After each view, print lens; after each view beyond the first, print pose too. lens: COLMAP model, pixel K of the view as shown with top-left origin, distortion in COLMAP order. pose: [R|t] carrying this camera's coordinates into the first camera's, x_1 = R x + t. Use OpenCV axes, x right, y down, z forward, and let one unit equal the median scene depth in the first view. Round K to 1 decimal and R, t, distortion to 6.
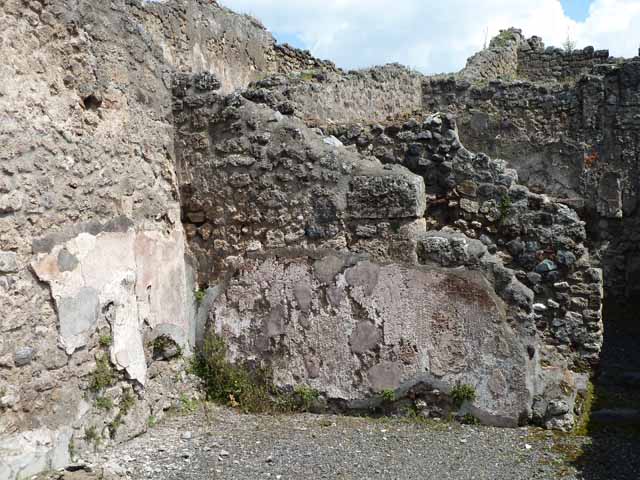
lens RADIAL K [[843.7, 0, 325.8], [0, 843.7, 231.5], [0, 0, 1]] dist [-0.015402, 0.000000]
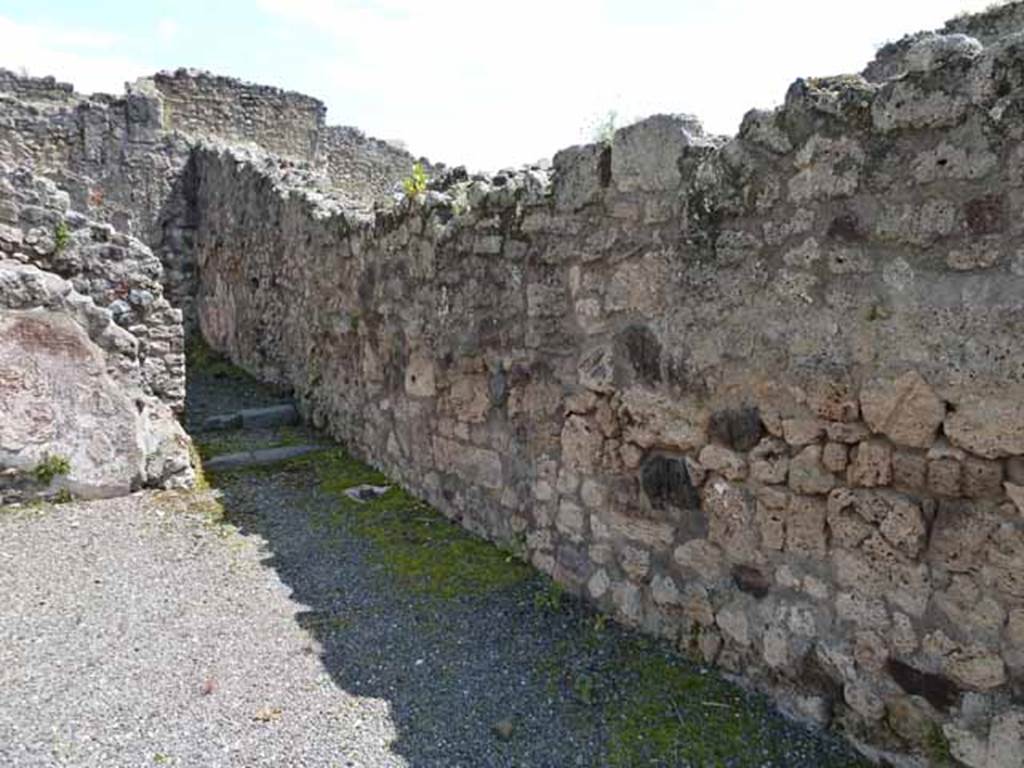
lens RADIAL K [[761.9, 0, 514.5], [0, 761.9, 381.5], [0, 0, 1]] dist [-0.041391, 0.019213]
pose [[0.619656, -0.090568, 0.779630, -0.106637], [-0.007957, 0.992544, 0.121626, 0.019986], [-0.784833, -0.081569, 0.614316, 0.209272]]
